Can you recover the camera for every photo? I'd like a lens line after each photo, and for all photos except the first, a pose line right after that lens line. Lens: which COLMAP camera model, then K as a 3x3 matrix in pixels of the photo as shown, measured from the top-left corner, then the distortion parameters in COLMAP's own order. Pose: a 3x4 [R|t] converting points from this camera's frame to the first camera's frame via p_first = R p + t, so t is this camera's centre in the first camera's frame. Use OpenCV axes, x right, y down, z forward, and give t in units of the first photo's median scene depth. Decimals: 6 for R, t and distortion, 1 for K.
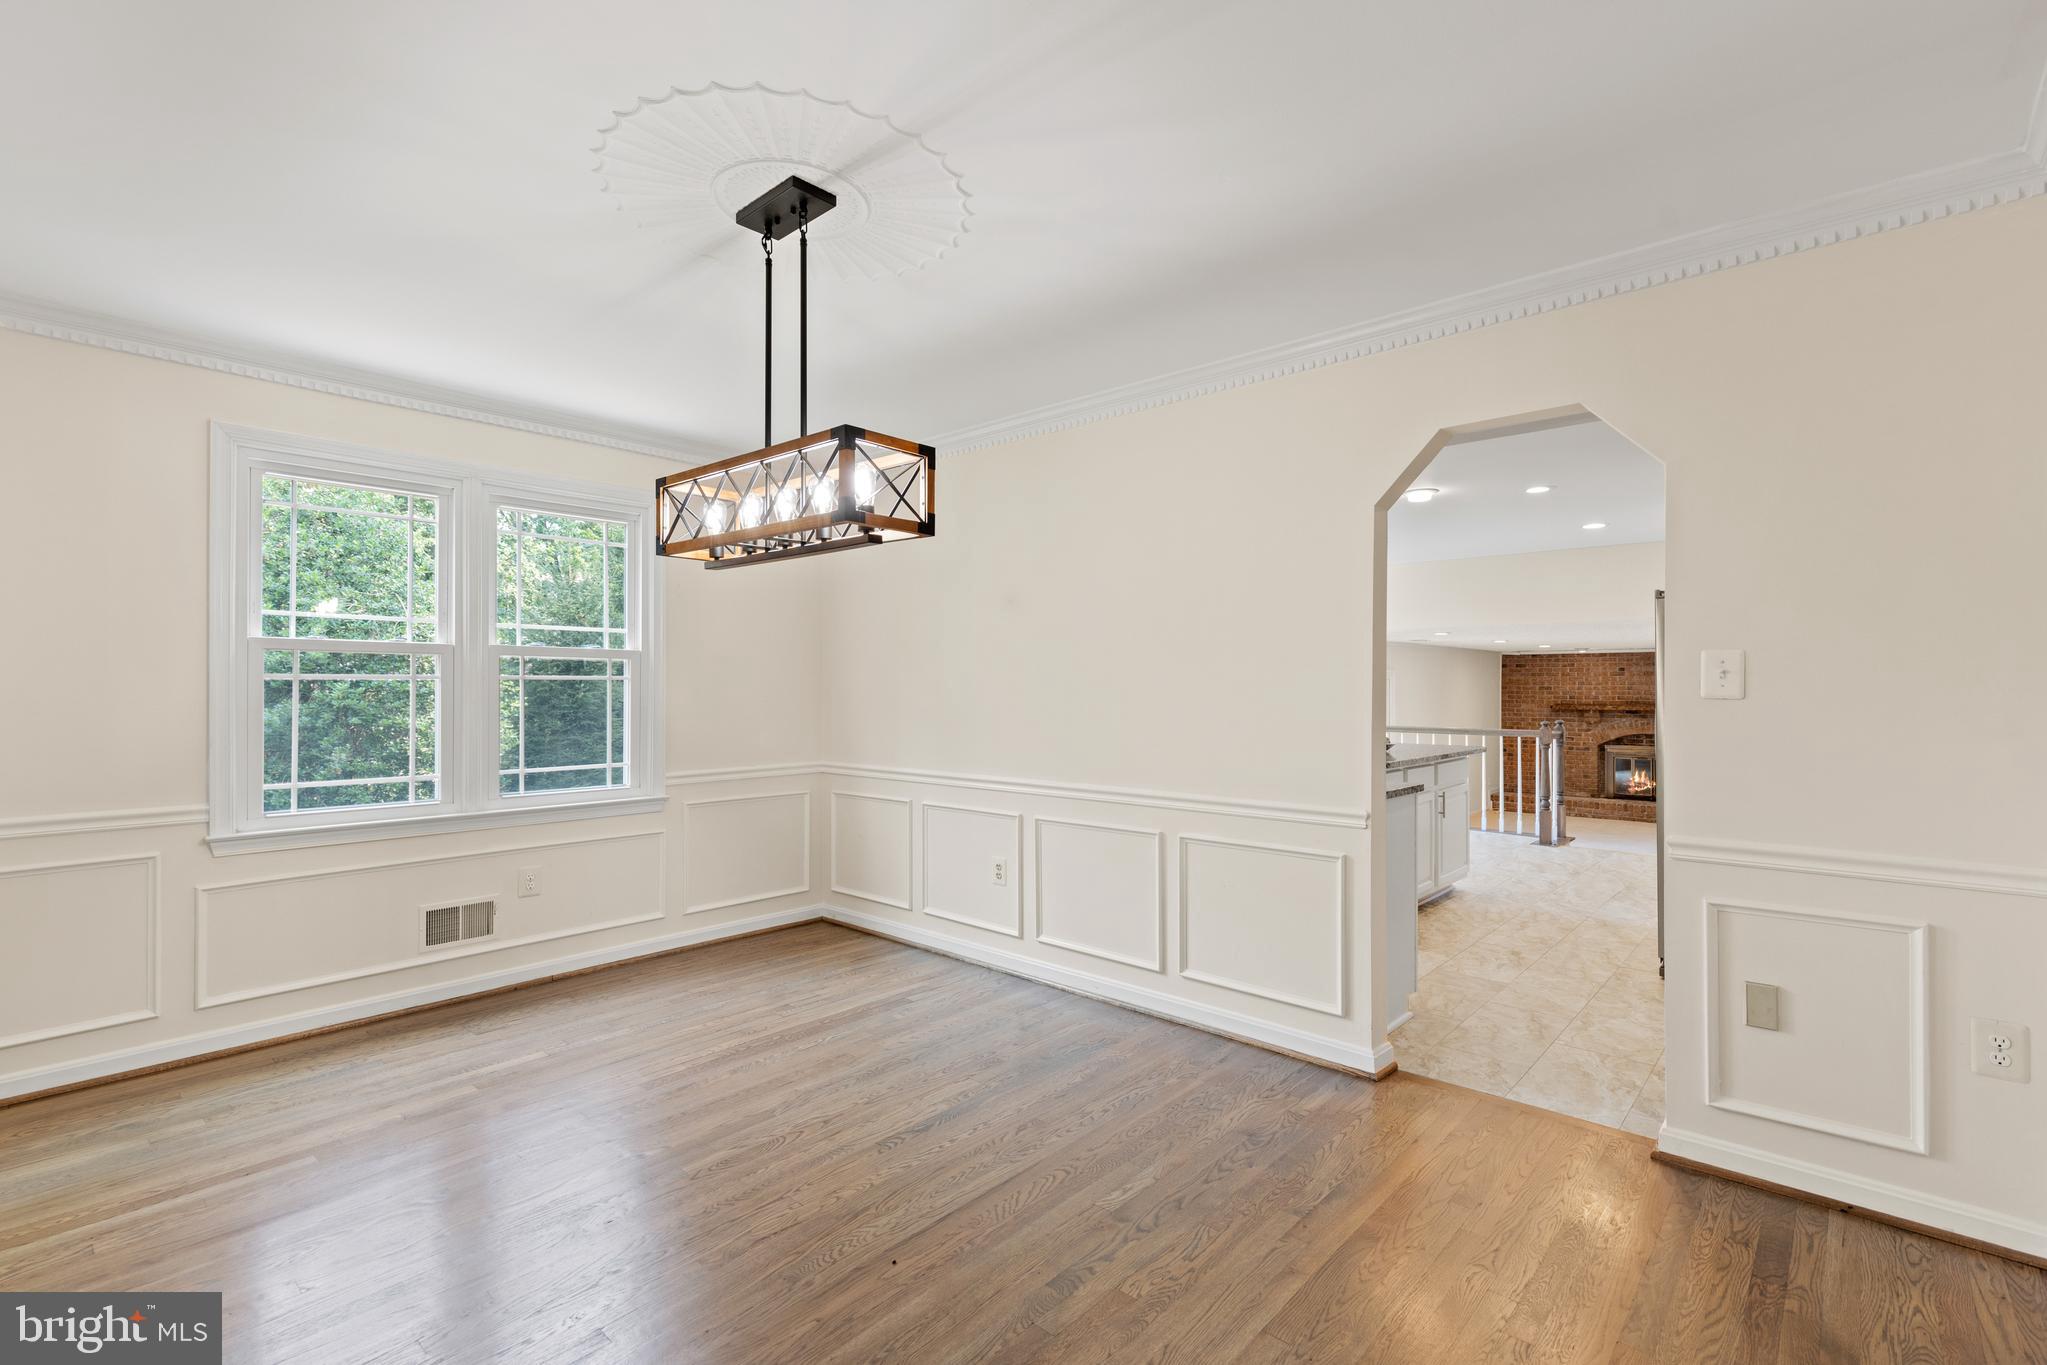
lens RADIAL K [[926.9, 0, 1015.1], [0, 926.9, 677.0], [0, 0, 1]] dist [0.012483, -0.000156]
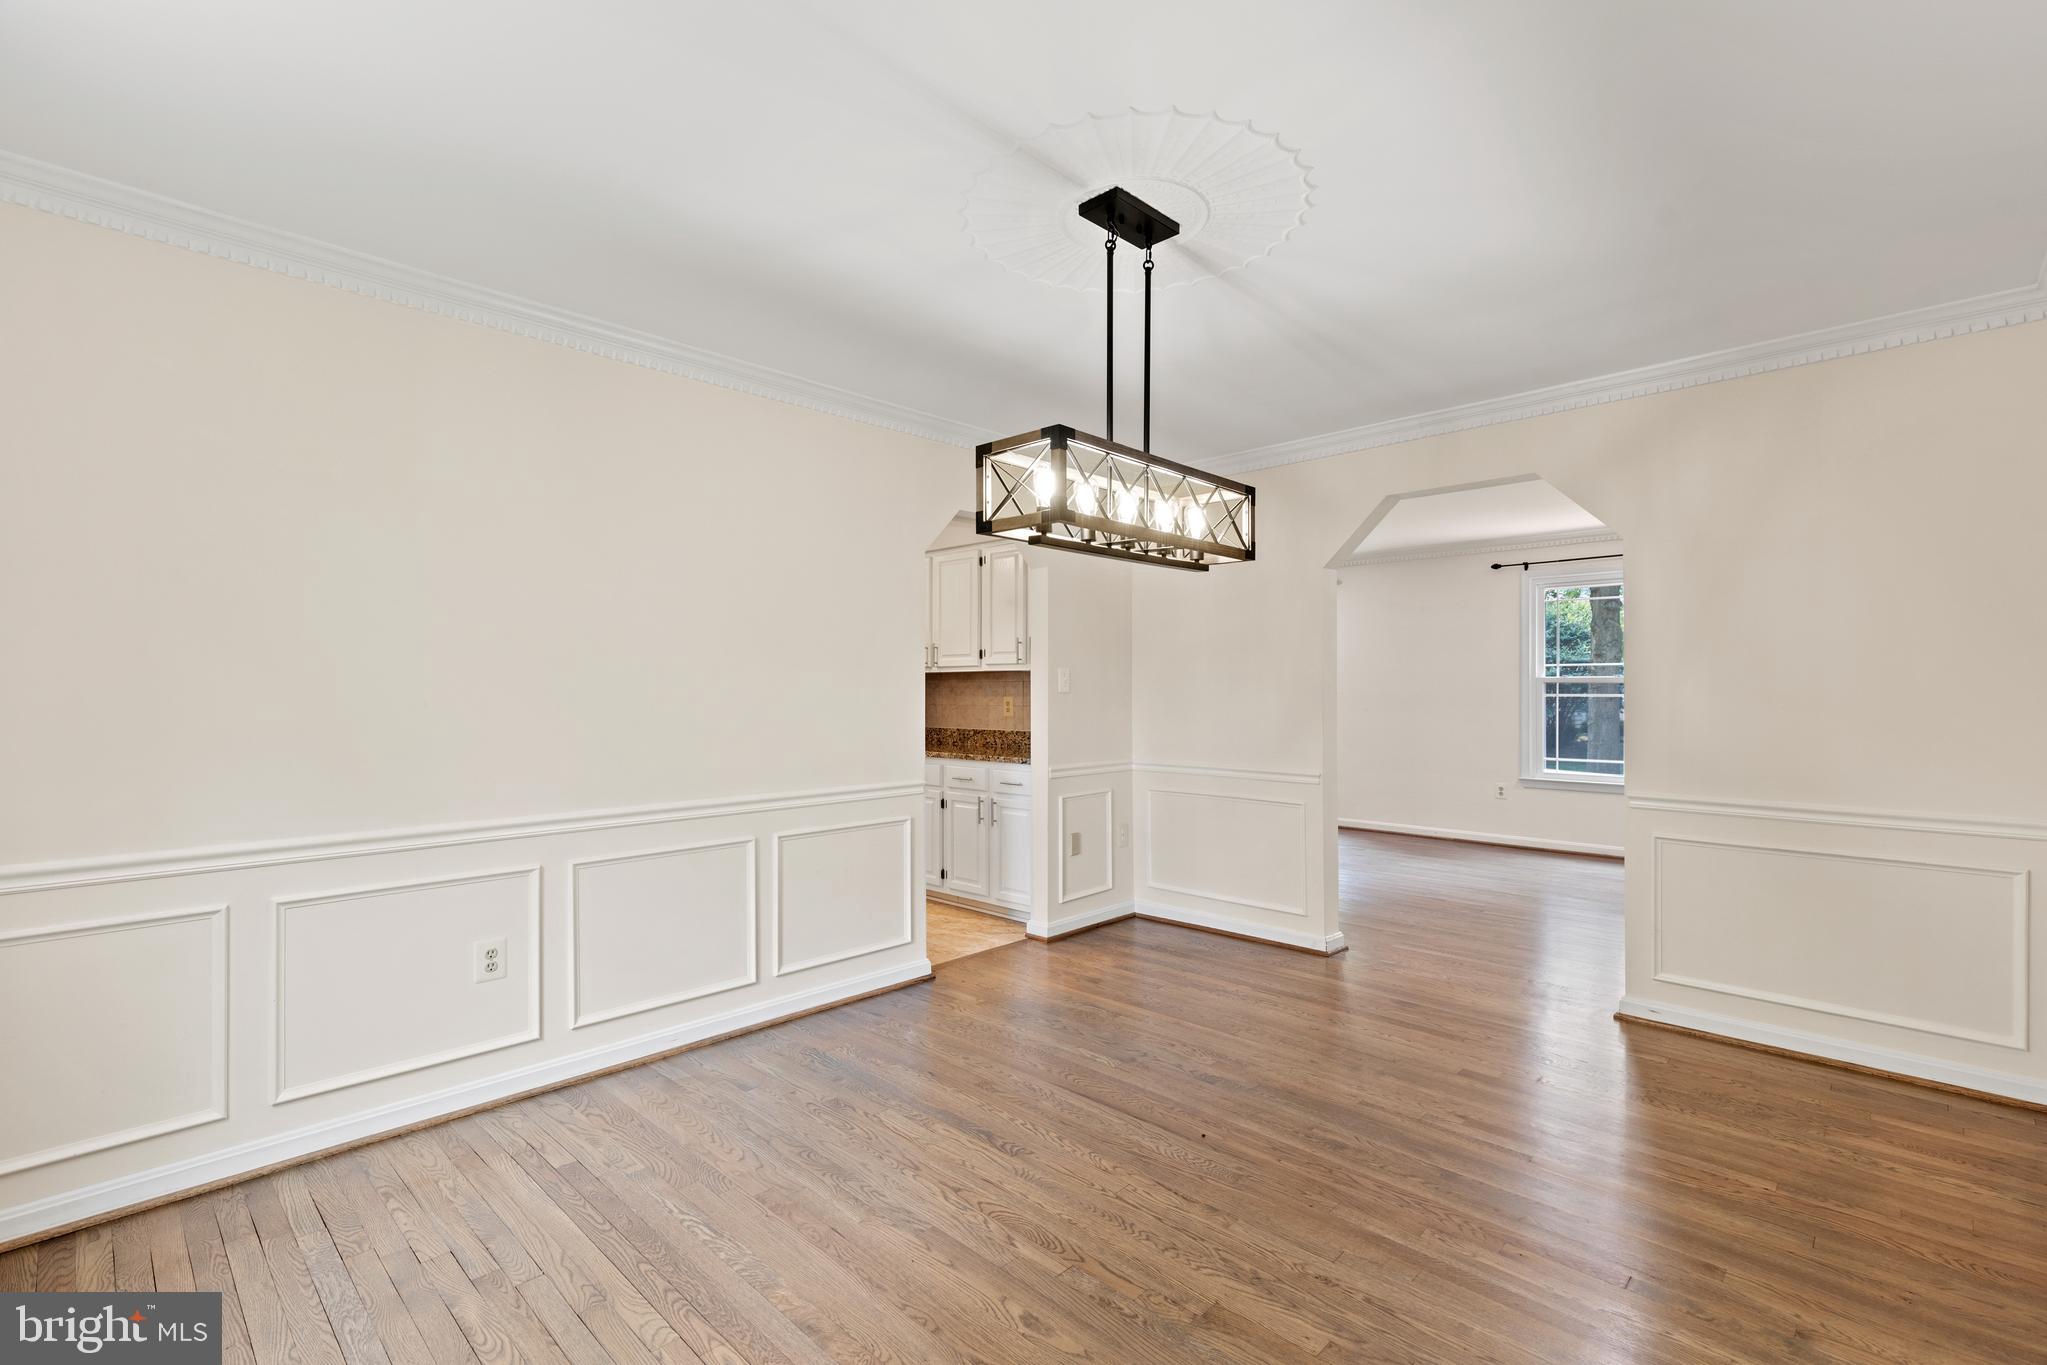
lens RADIAL K [[926.9, 0, 1041.6], [0, 926.9, 680.0], [0, 0, 1]] dist [0.012483, -0.000156]
pose [[0.014480, 0.010474, 0.999840, -1.160110], [-0.008865, 0.999907, -0.010346, 0.013815], [-0.999856, -0.008714, 0.014571, 0.989466]]
